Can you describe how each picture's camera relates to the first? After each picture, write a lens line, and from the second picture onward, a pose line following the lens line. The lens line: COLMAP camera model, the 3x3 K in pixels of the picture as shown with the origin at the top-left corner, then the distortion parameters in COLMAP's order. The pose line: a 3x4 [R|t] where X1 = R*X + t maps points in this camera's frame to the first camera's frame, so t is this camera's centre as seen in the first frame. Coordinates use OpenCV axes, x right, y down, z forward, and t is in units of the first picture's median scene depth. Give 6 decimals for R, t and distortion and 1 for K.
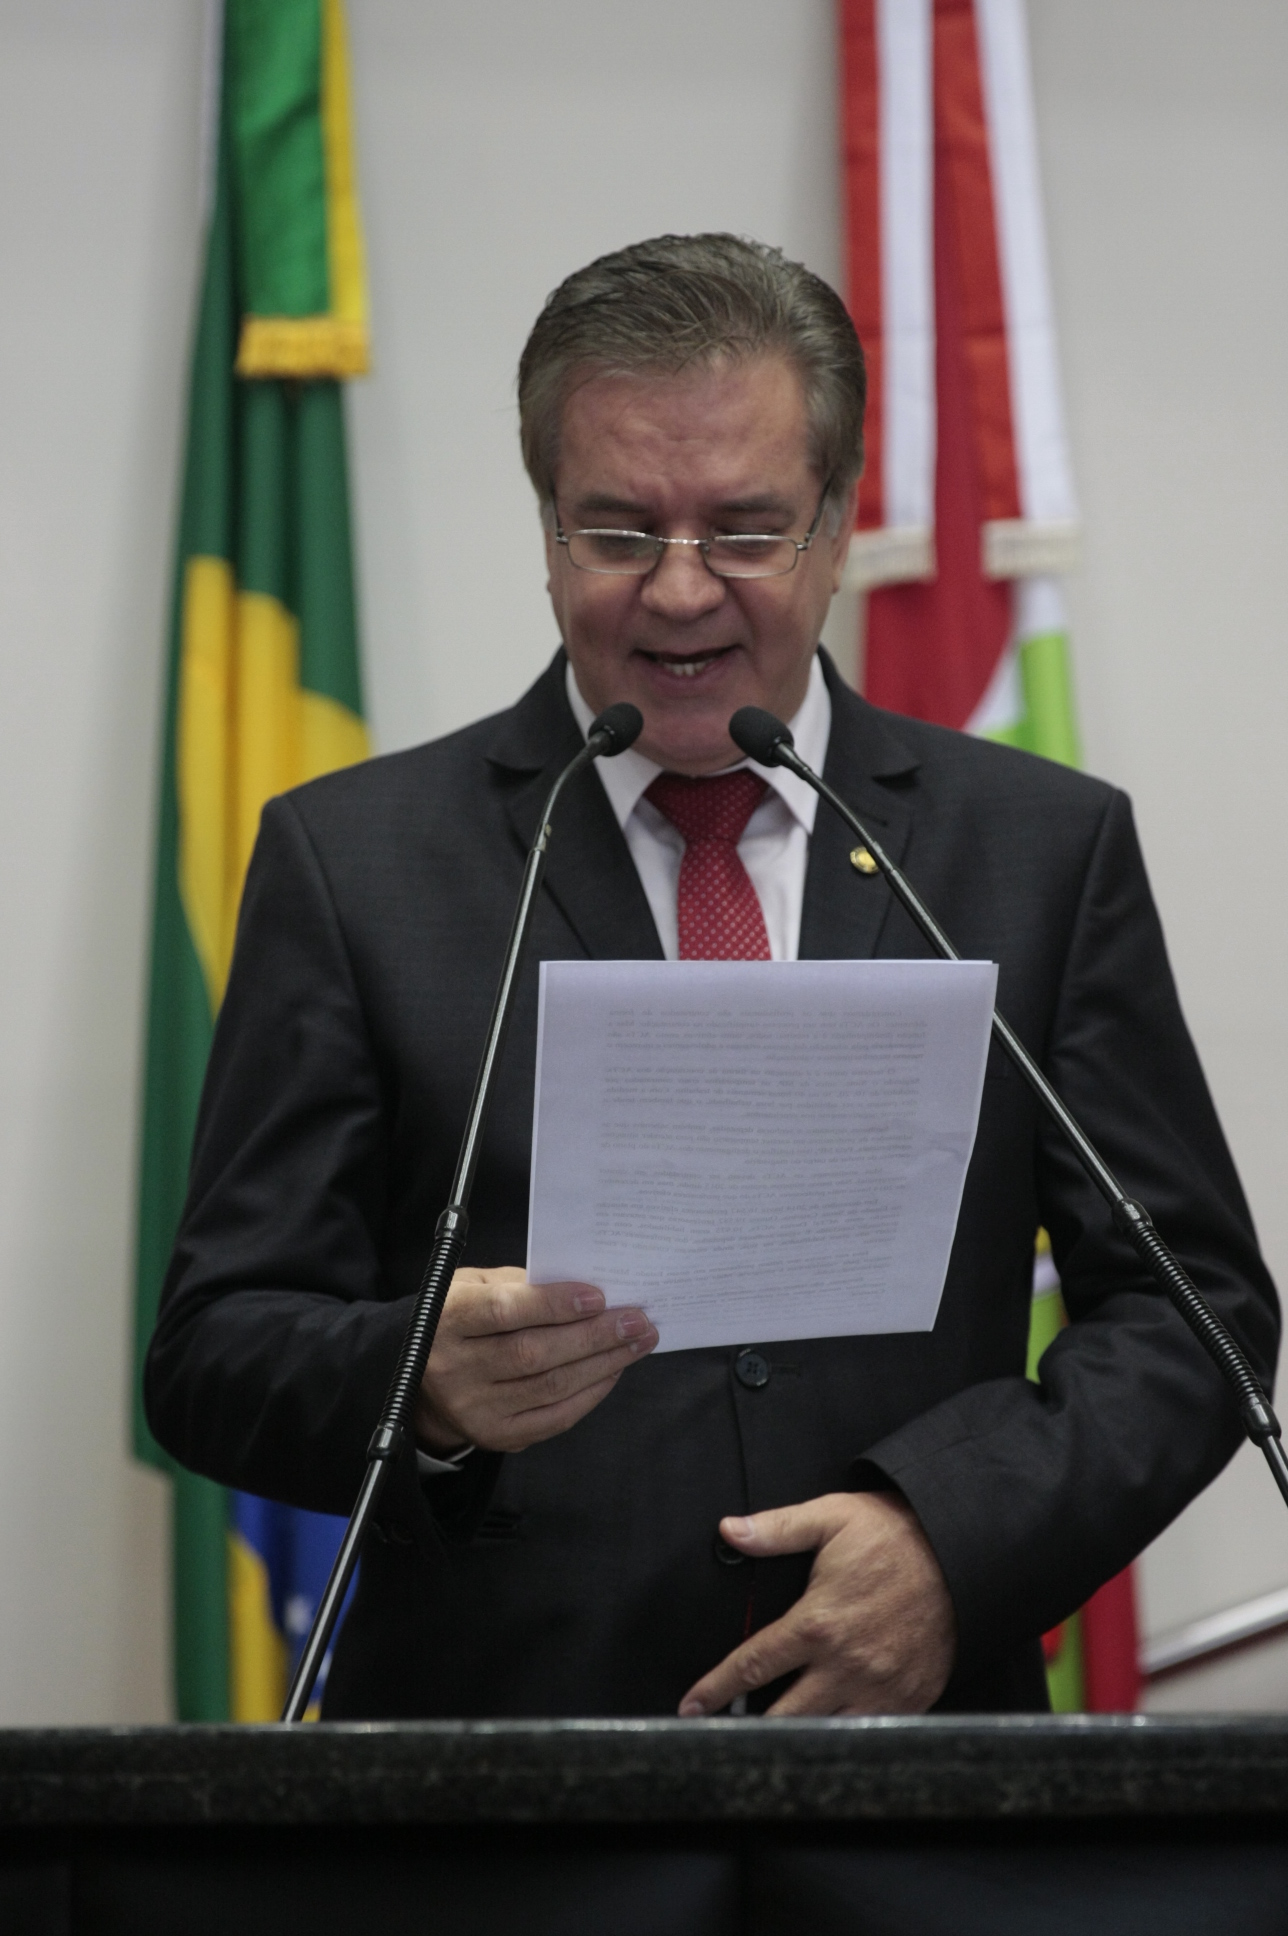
lens RADIAL K [[6077.3, 0, 664.9], [0, 6077.3, 982.1], [0, 0, 1]] dist [0.345364, 0.000000]
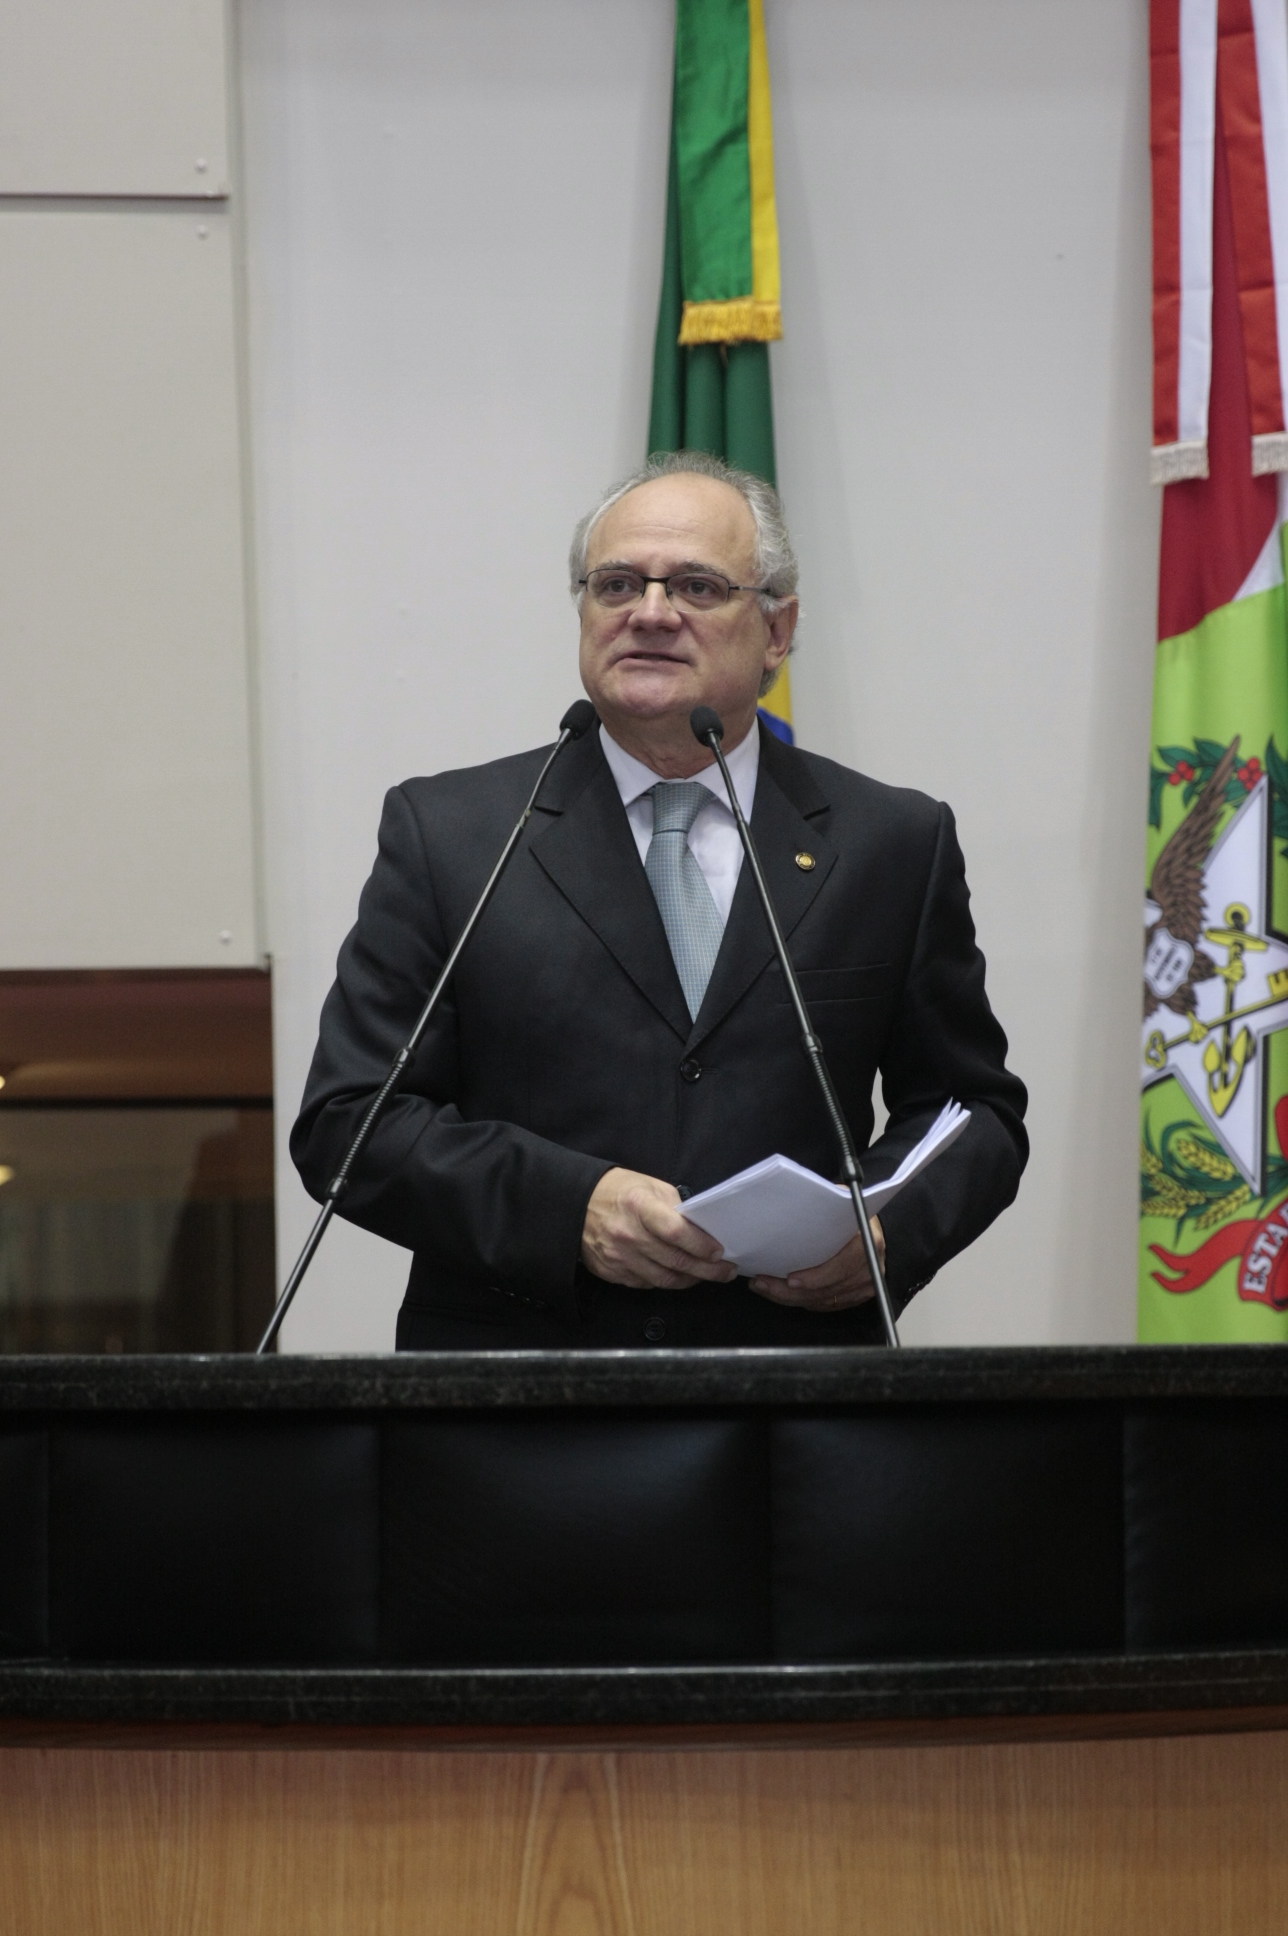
lens RADIAL K [[6077.3, 0, 631.6], [0, 6077.3, 964.5], [0, 0, 1]] dist [0.345364, 0.000000]
pose [[0.979743, -0.010987, -0.199958, 0.459194], [0.022782, 0.998127, 0.056780, -0.099638], [0.198960, -0.060186, 0.978158, -0.777683]]
